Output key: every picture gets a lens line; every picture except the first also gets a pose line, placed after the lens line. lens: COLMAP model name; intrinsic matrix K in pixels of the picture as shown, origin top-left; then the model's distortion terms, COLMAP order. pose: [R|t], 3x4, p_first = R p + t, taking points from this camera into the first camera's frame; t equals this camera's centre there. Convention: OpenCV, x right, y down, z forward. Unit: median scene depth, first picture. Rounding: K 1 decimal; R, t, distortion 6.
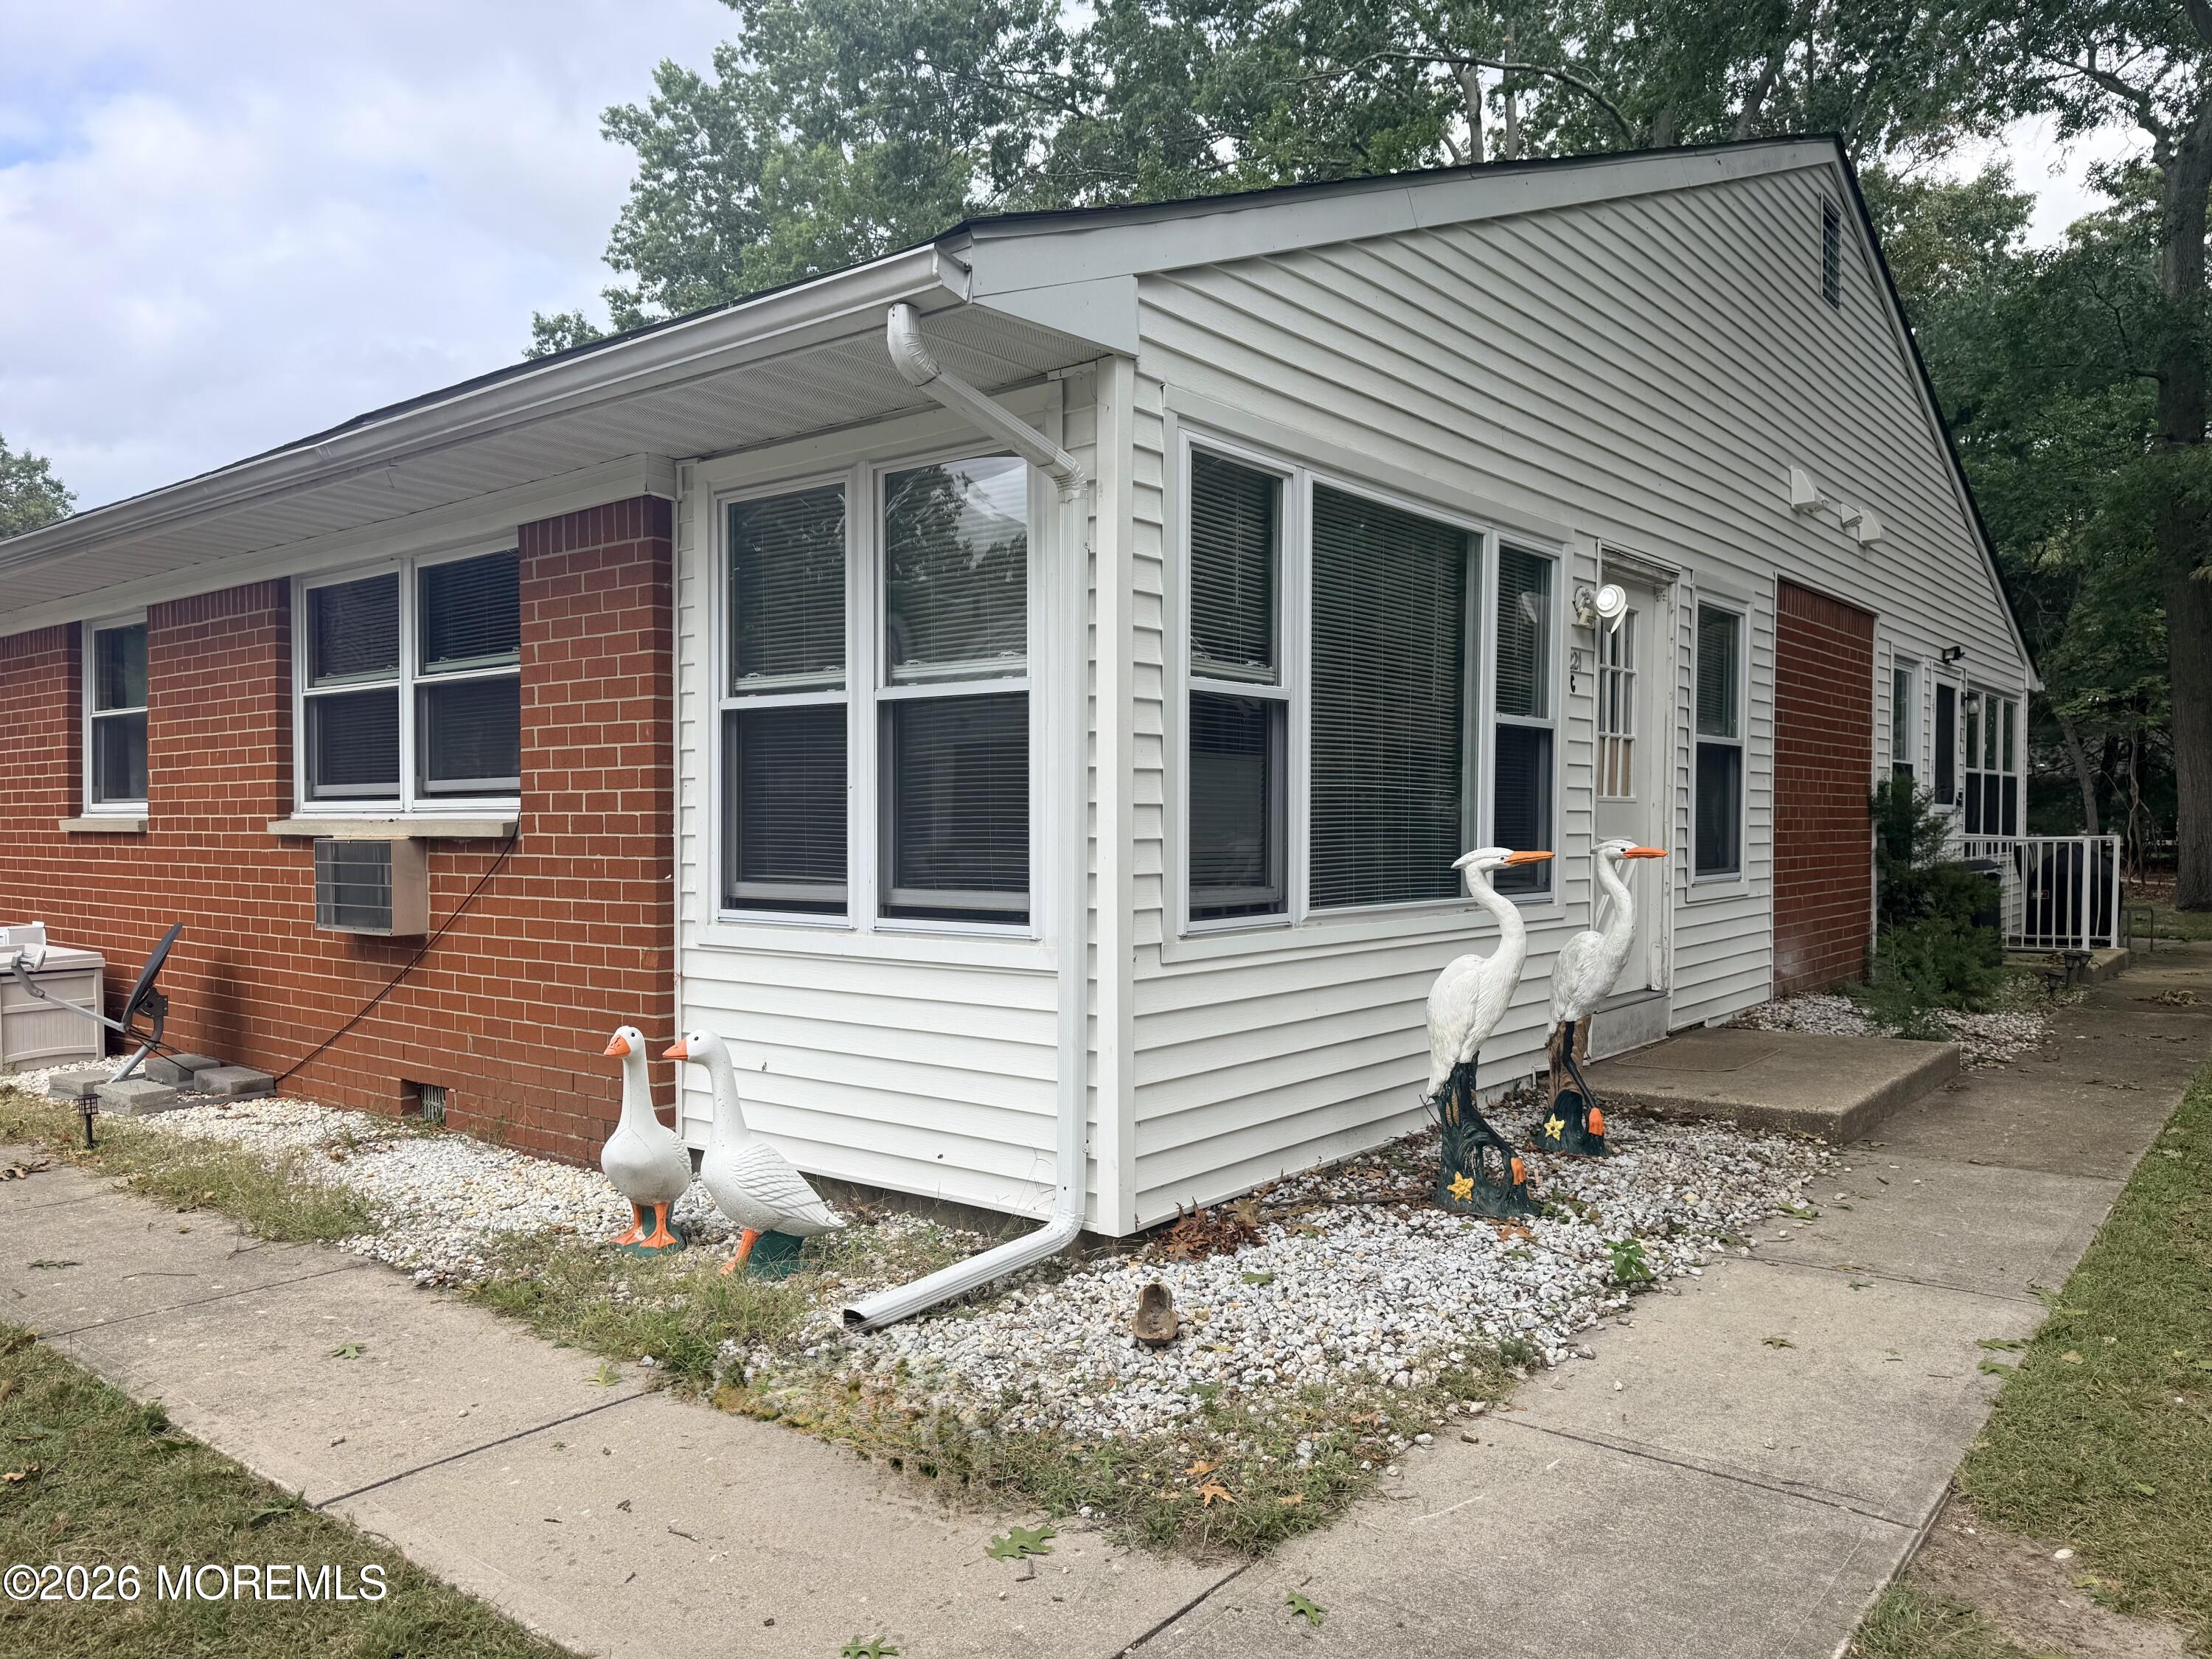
lens RADIAL K [[1547.7, 0, 1102.6], [0, 1547.7, 832.8], [0, 0, 1]] dist [0.167499, -0.178389]
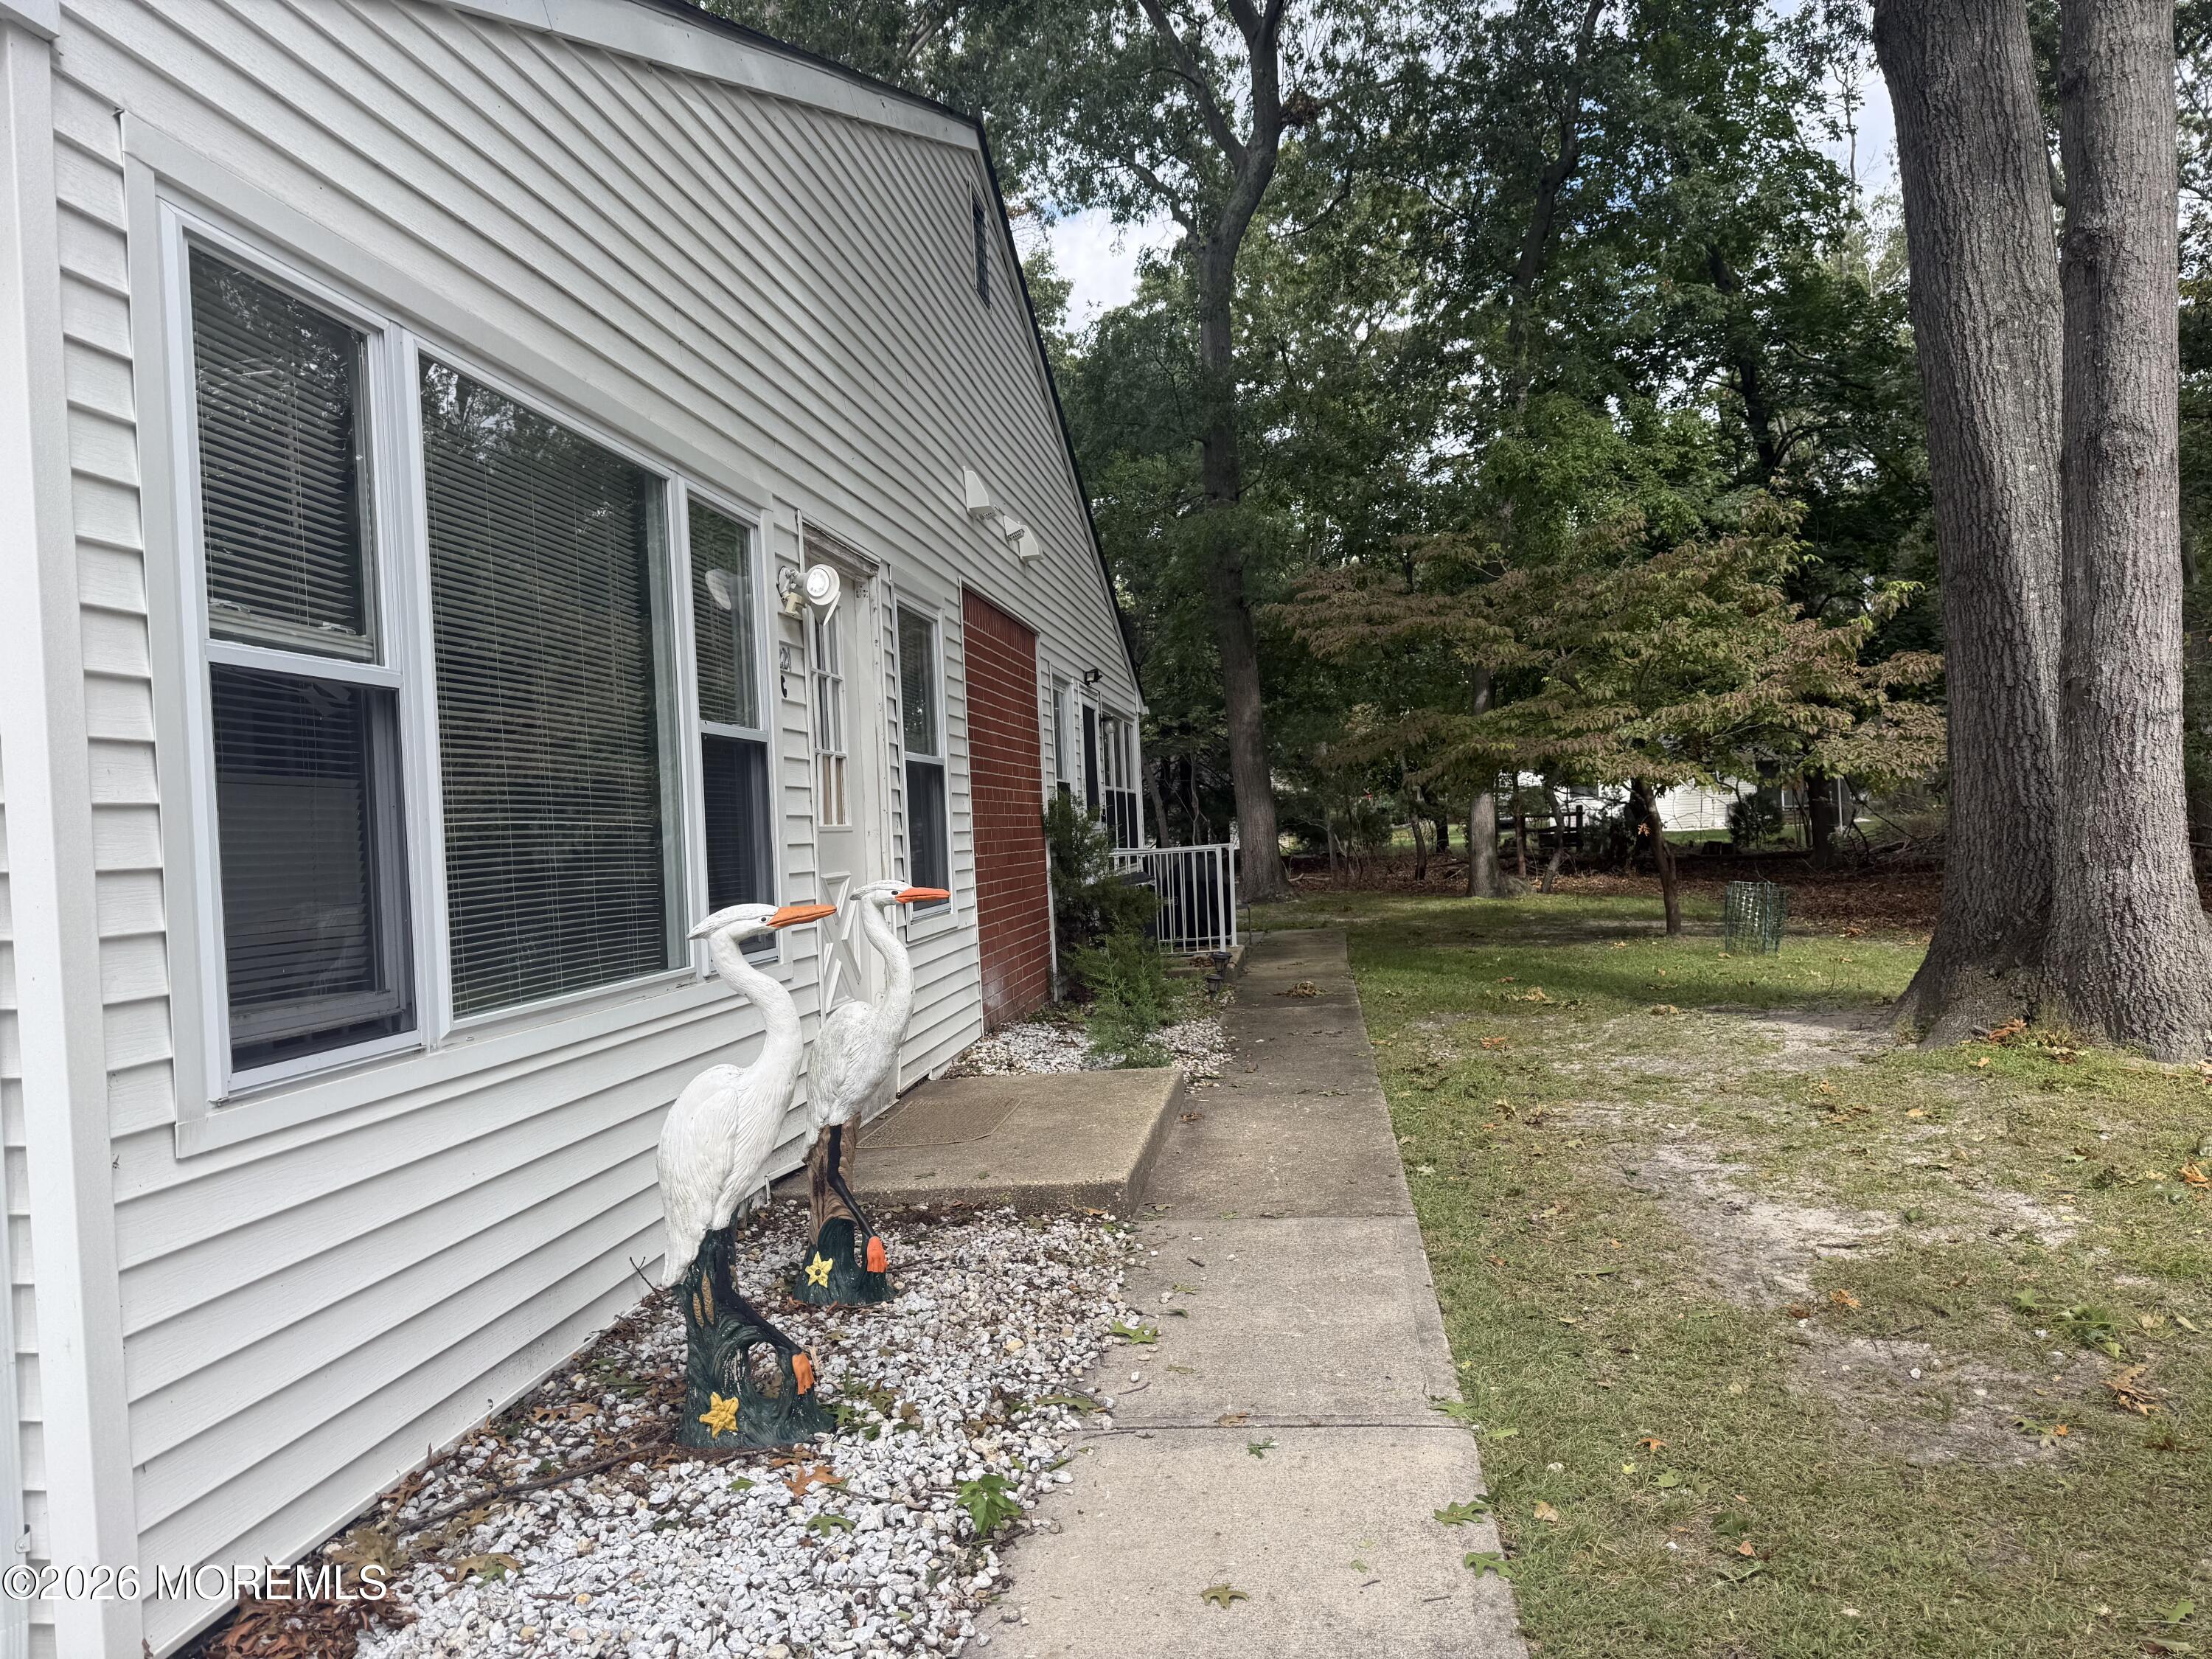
lens RADIAL K [[1568.9, 0, 1148.4], [0, 1568.9, 843.9], [0, 0, 1]] dist [0.106072, -0.189613]
pose [[0.843543, -0.048772, 0.534842, 0.027910], [0.056462, 0.998403, 0.001993, -0.007472], [-0.534085, 0.028517, 0.844949, 0.289894]]
